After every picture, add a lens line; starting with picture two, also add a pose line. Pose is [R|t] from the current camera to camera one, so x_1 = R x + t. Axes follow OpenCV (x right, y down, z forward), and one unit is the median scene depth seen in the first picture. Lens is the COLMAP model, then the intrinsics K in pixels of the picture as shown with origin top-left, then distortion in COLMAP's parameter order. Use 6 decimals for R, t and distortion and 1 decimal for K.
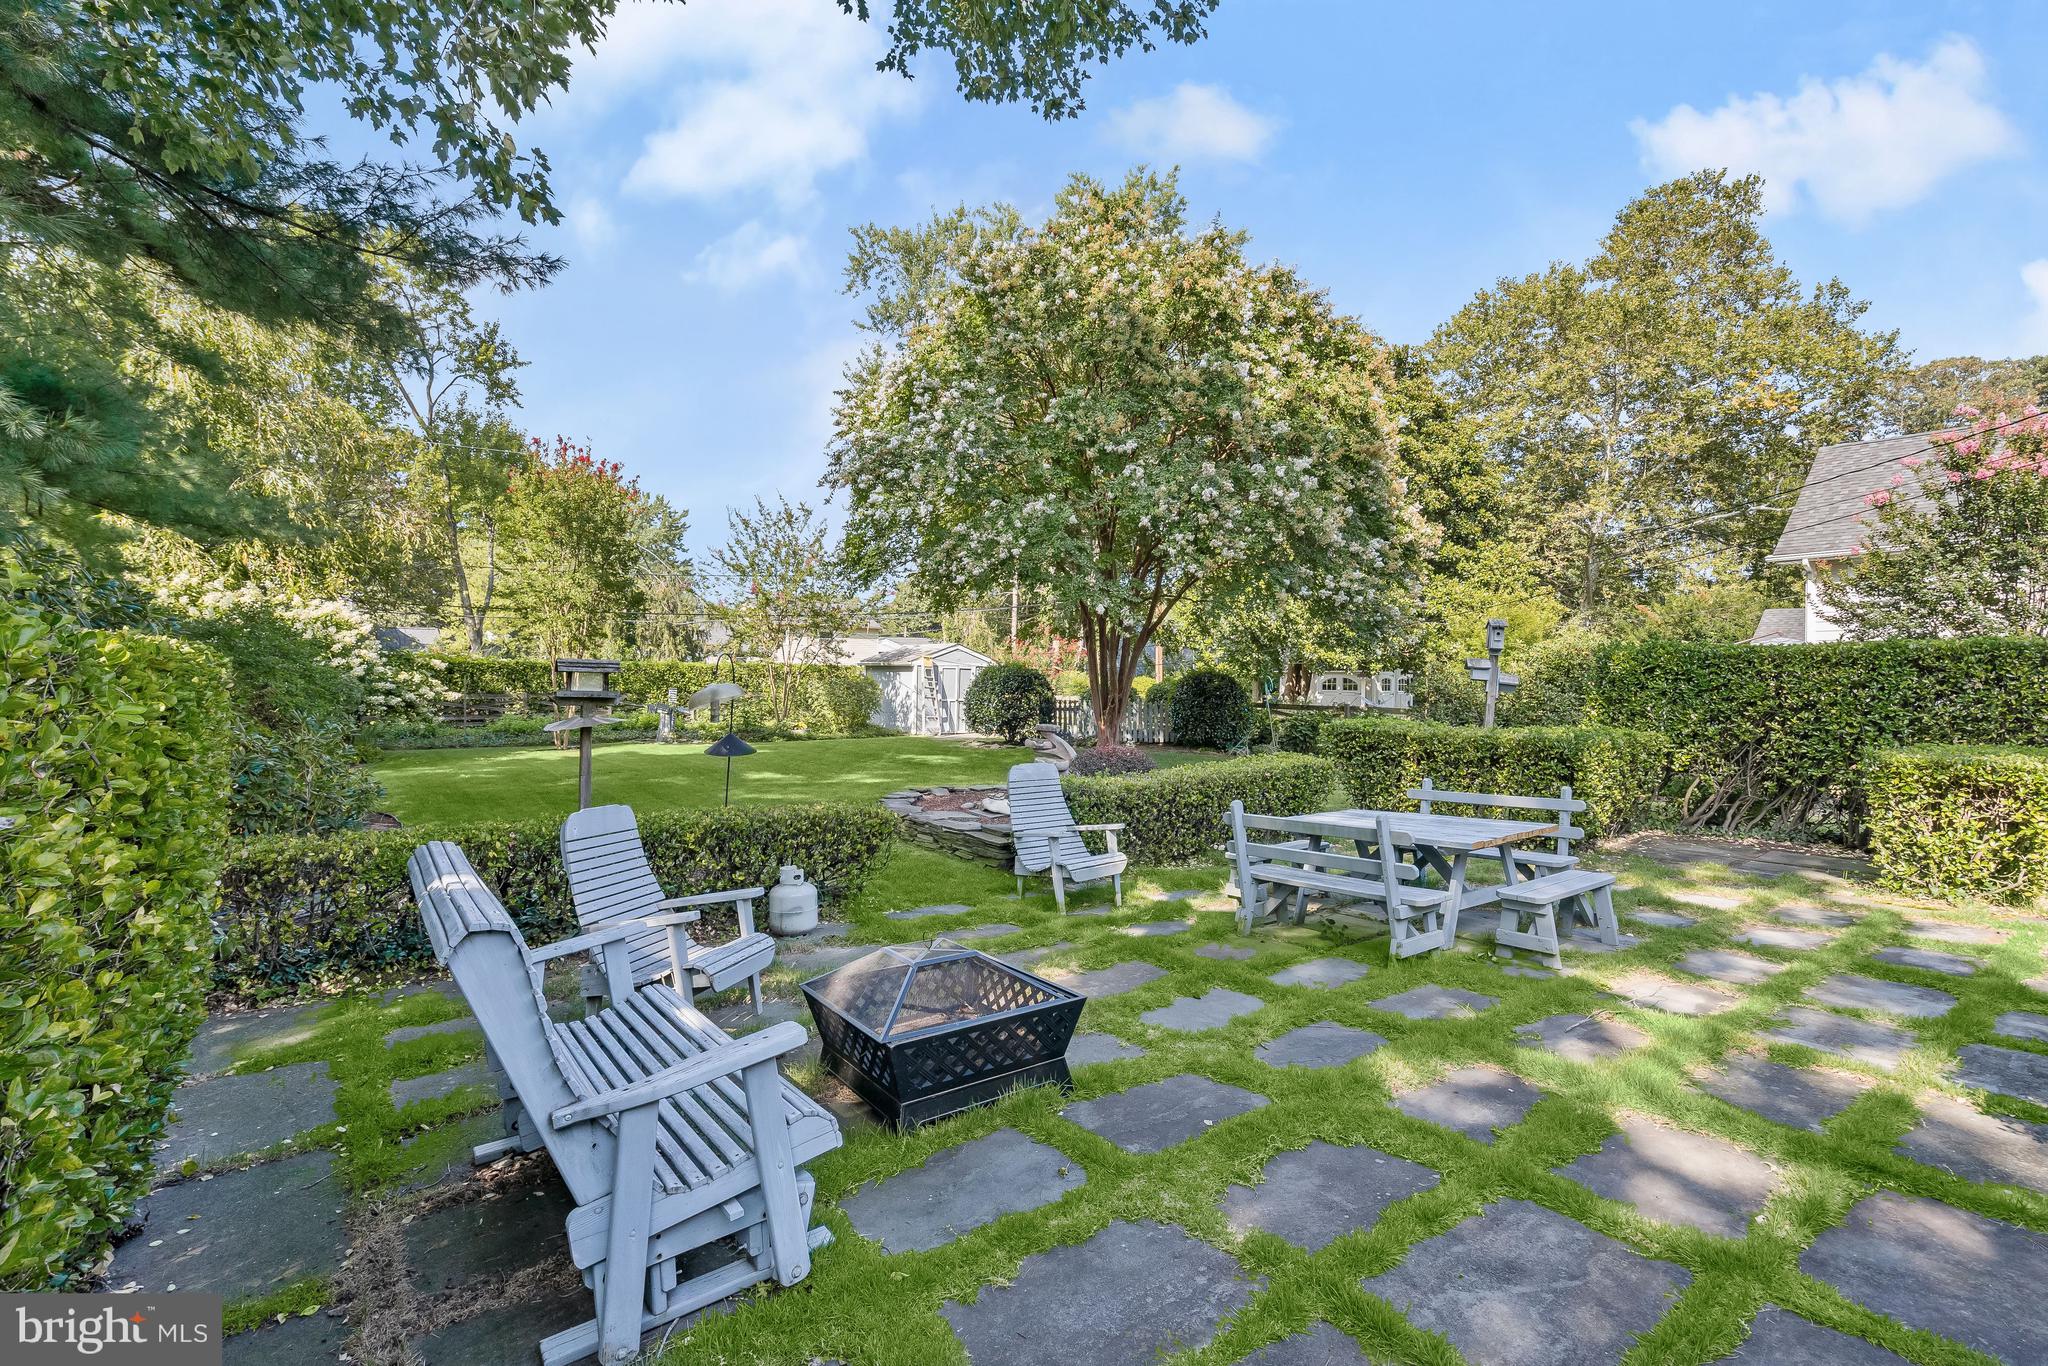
lens RADIAL K [[945.3, 0, 985.3], [0, 945.3, 688.0], [0, 0, 1]] dist [0.000150, 0.000117]
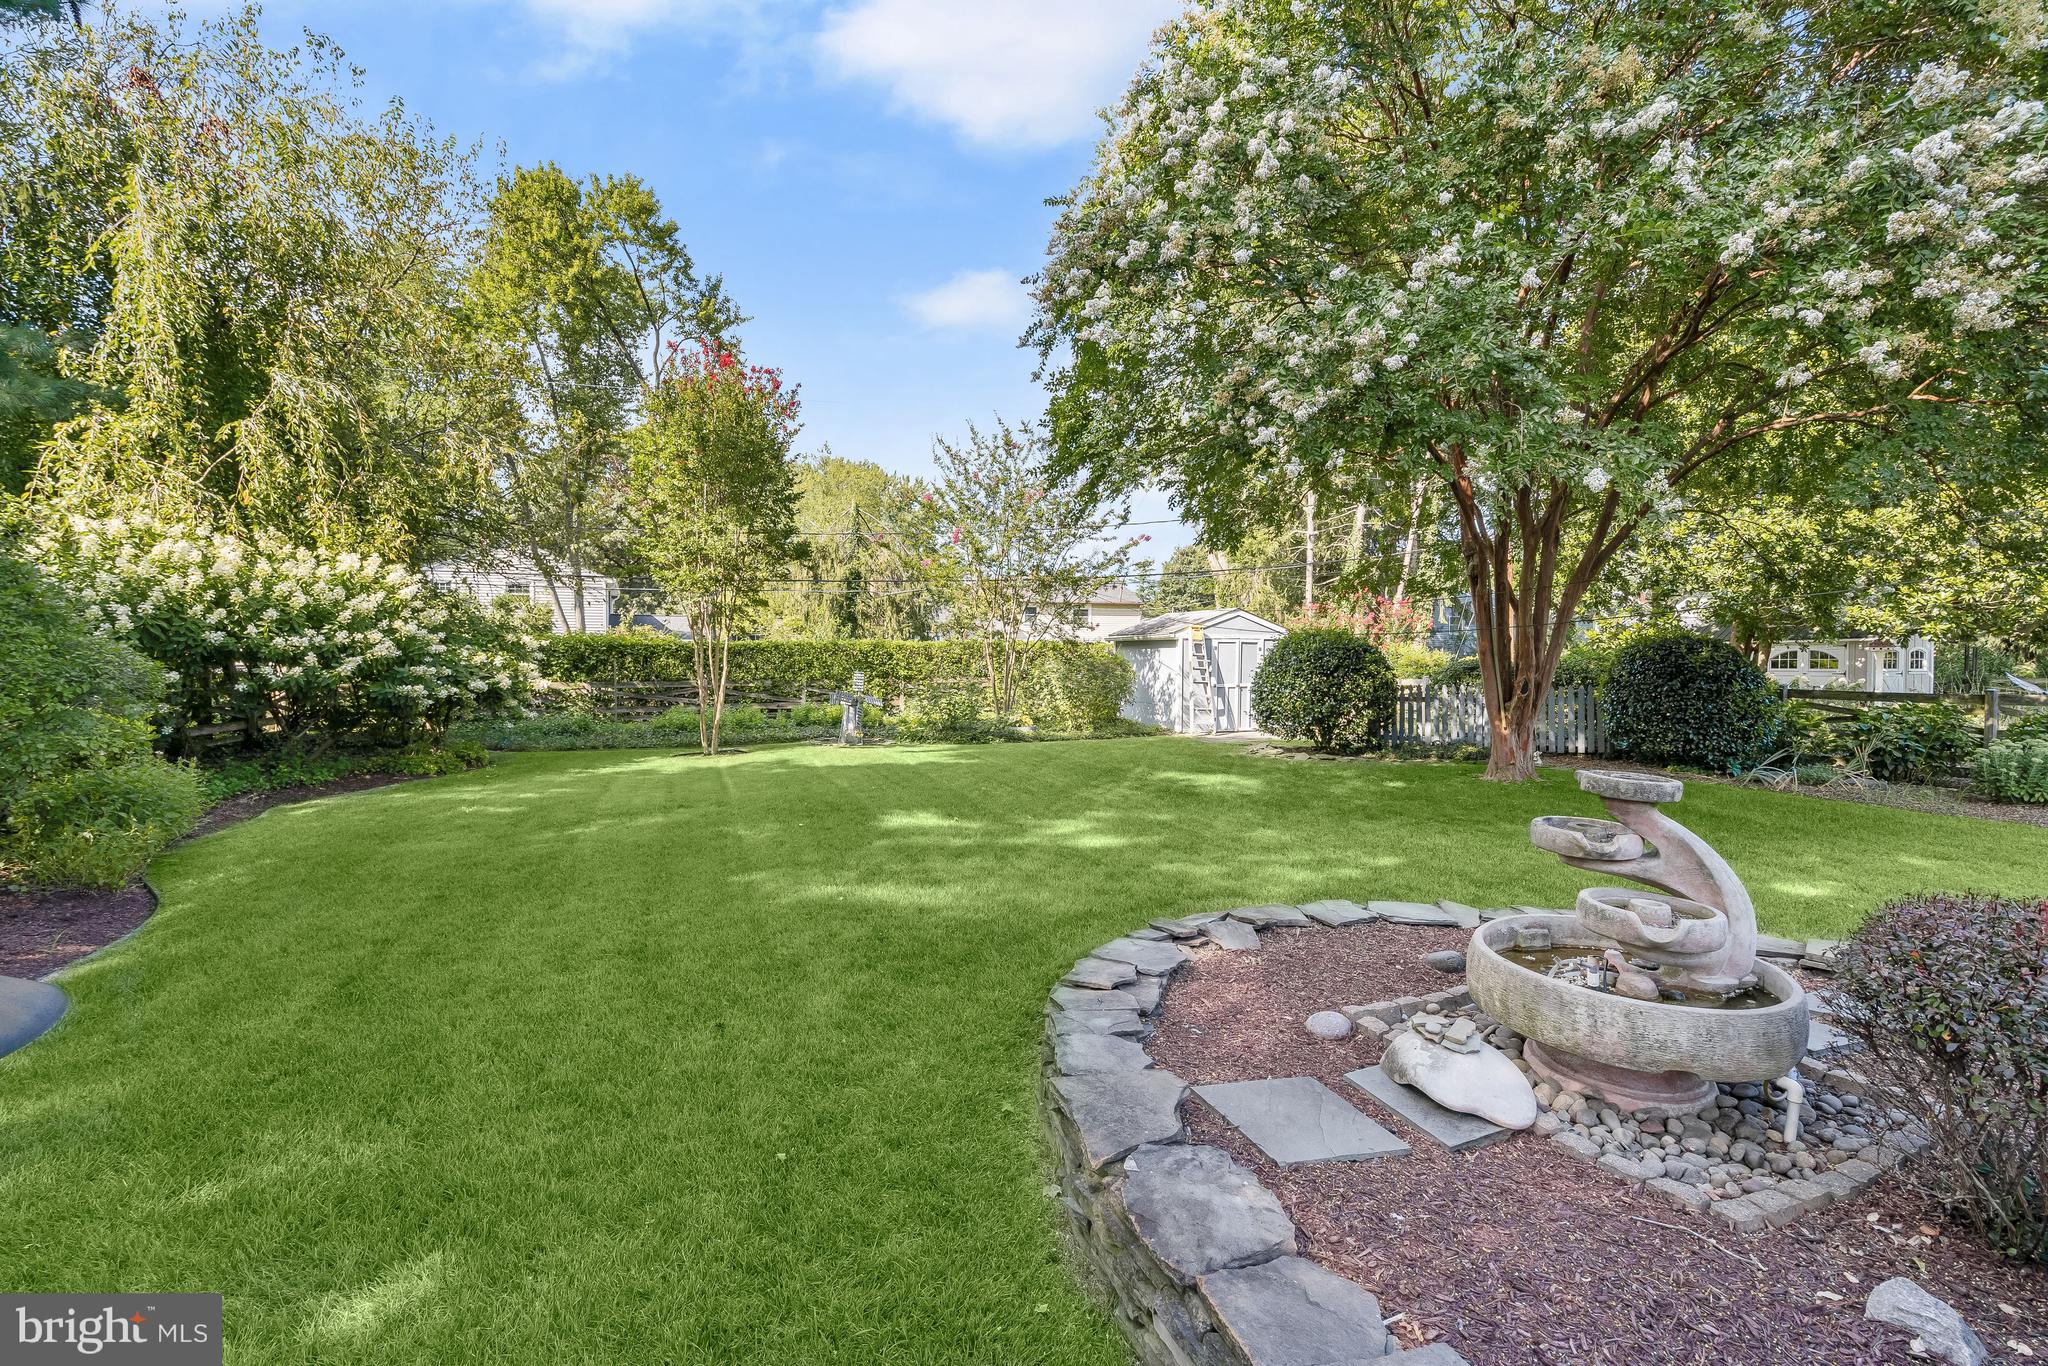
lens RADIAL K [[931.5, 0, 1033.8], [0, 931.5, 678.9], [0, 0, 1]] dist [0.020997, -0.000250]
pose [[0.972671, -0.007540, -0.232065, -0.016996], [0.009086, 0.999943, 0.005595, 0.002414], [0.232010, -0.007550, 0.972684, 0.274019]]
